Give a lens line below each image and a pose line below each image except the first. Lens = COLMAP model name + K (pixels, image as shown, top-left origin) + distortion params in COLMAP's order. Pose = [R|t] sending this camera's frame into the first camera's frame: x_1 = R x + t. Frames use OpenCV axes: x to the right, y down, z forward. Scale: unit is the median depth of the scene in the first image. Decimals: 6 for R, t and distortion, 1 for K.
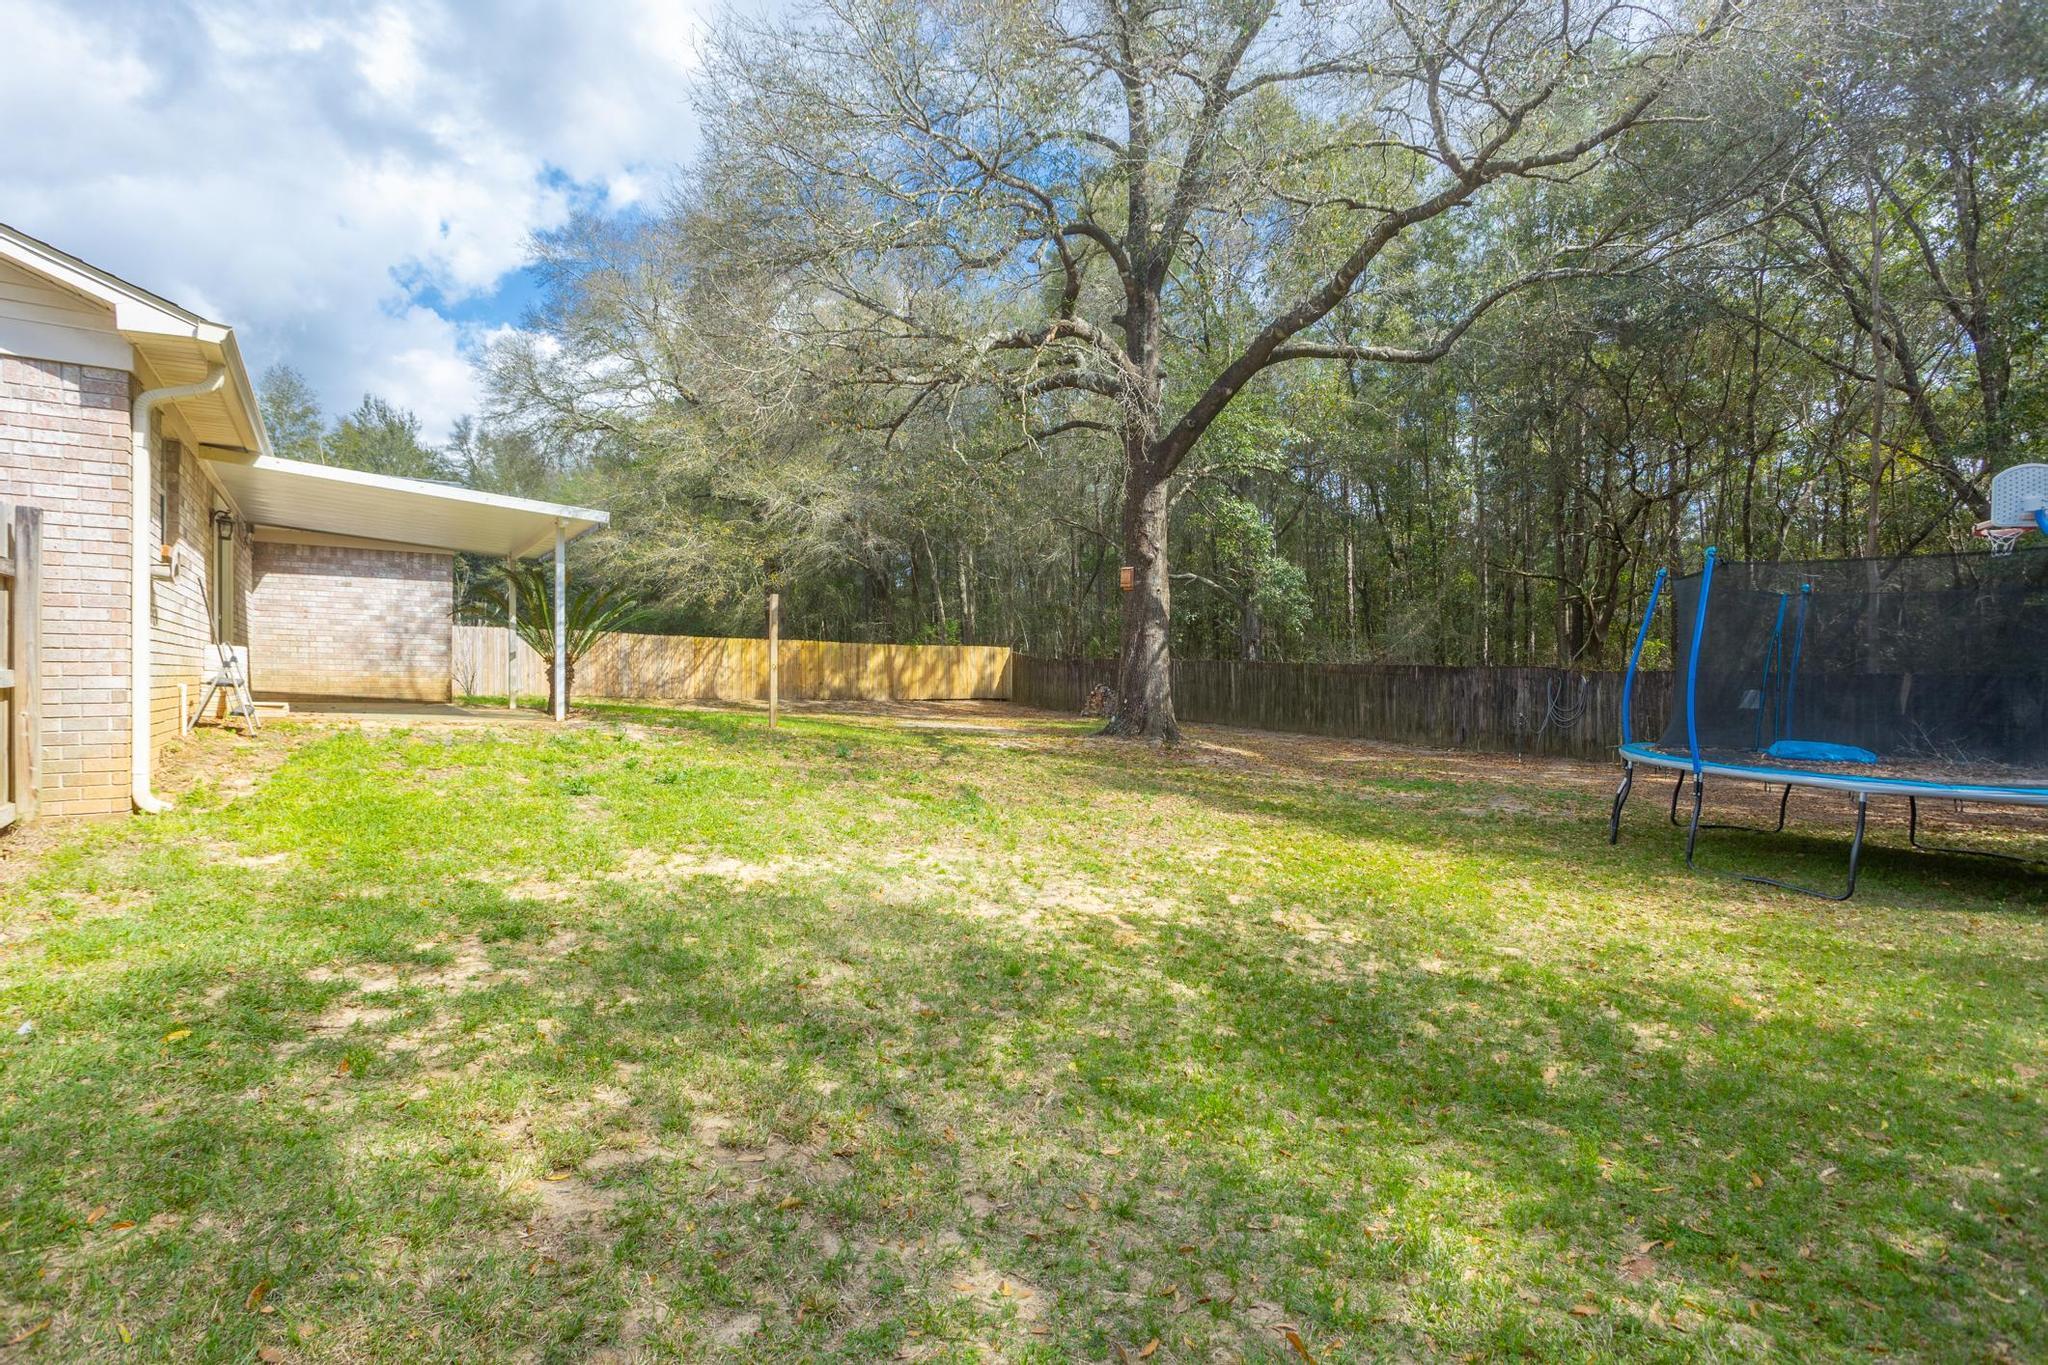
lens RADIAL K [[1039.2, 0, 1019.3], [0, 1039.2, 683.2], [0, 0, 1]] dist [-0.017078, 0.007134]
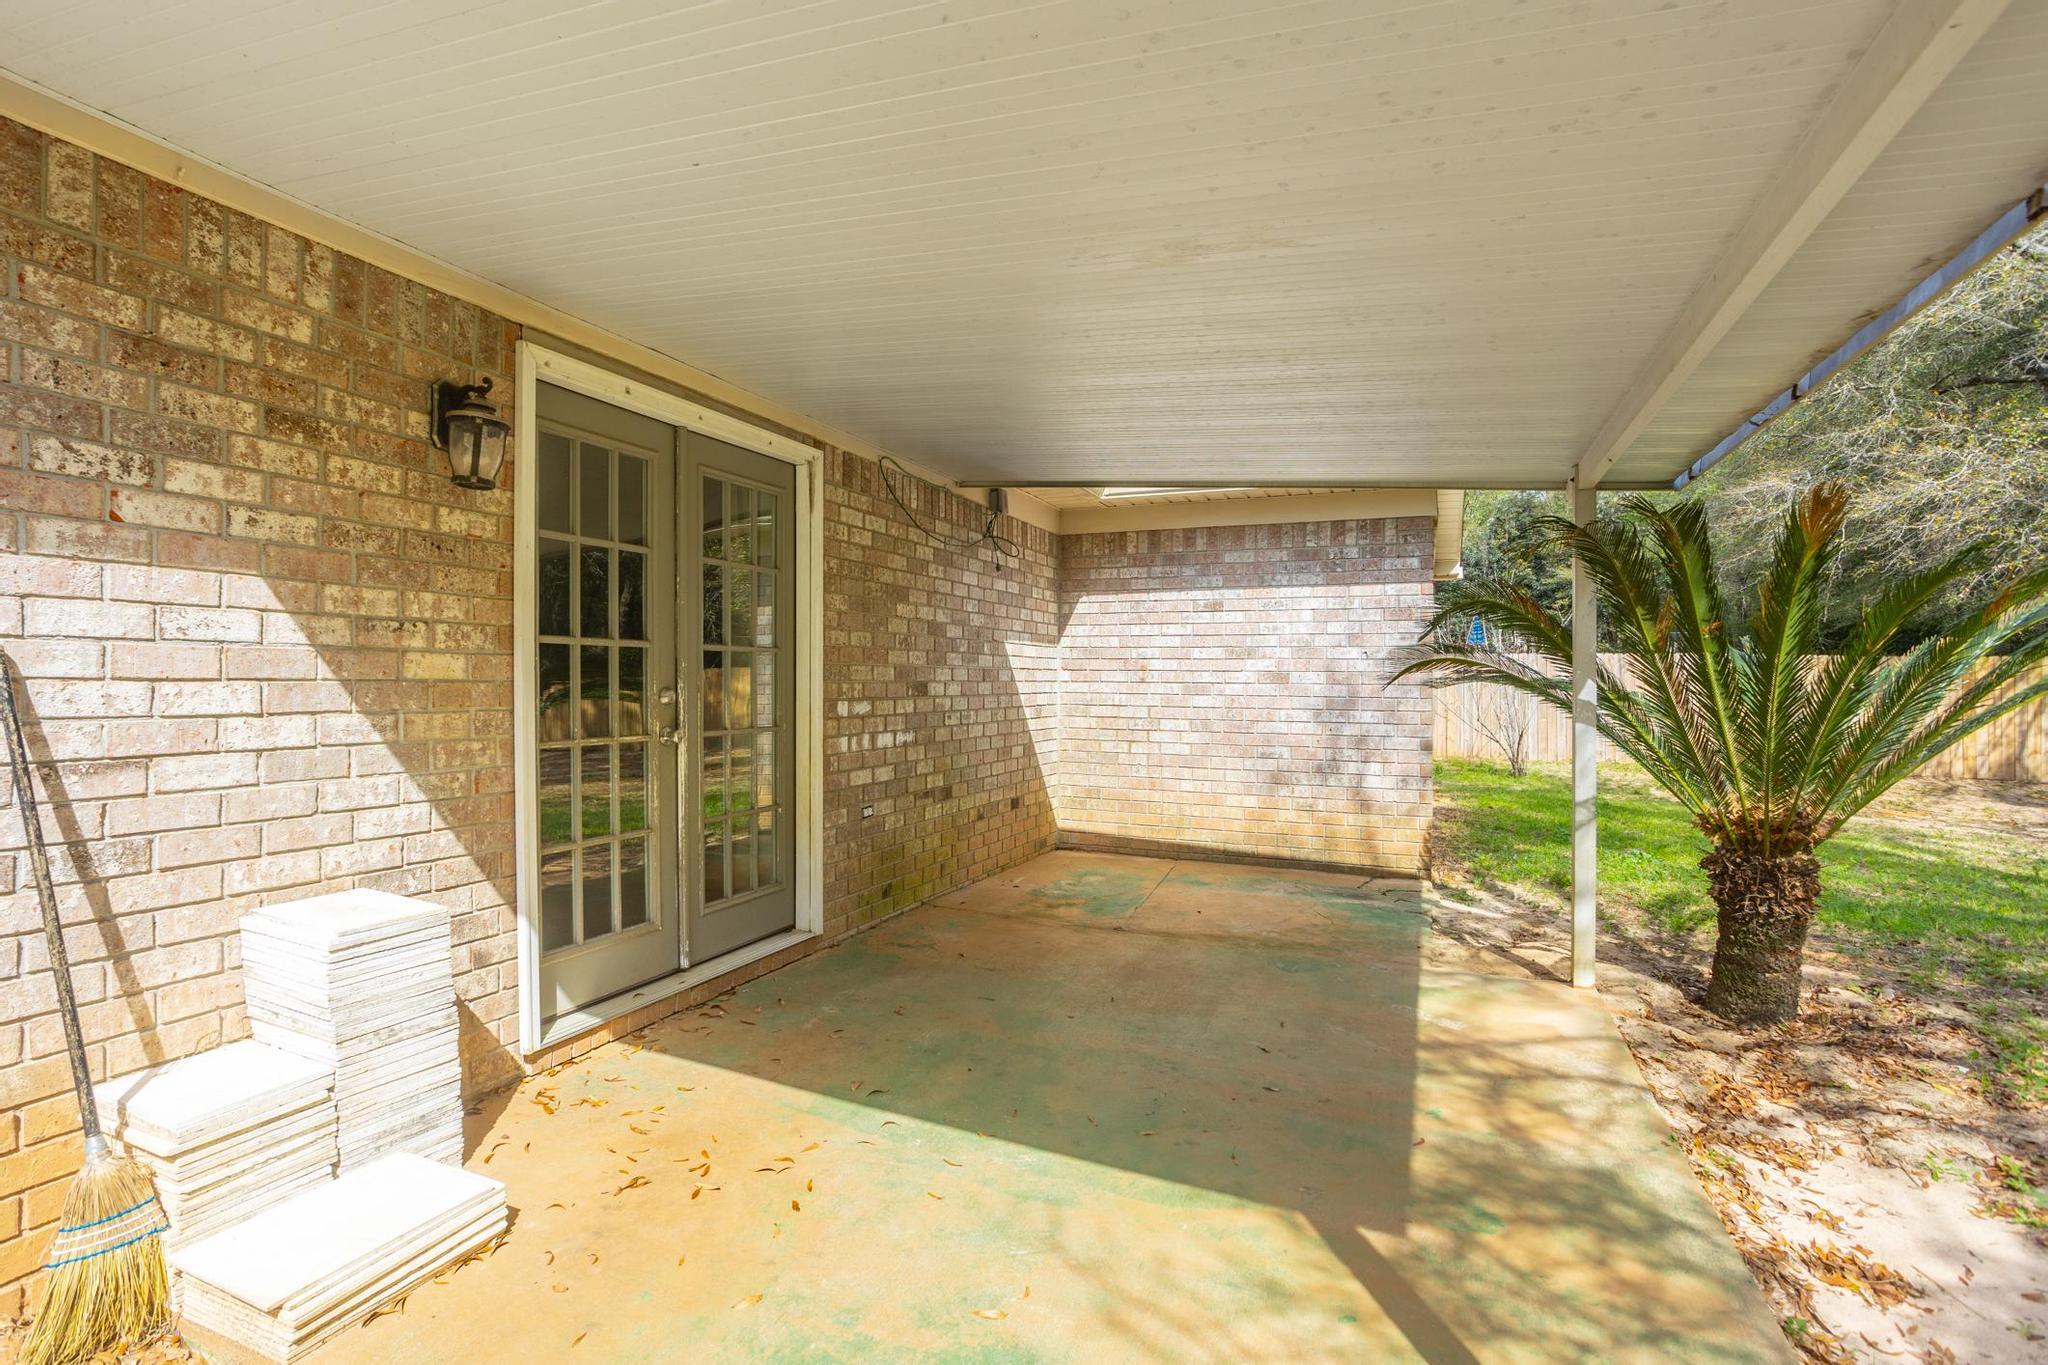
lens RADIAL K [[1039.2, 0, 1018.6], [0, 1039.2, 683.5], [0, 0, 1]] dist [-0.017078, 0.007134]
pose [[0.561189, -0.005884, -0.827666, -0.309180], [0.004083, 0.999982, -0.004340, -0.058738], [0.827677, -0.000943, 0.561203, 0.653889]]
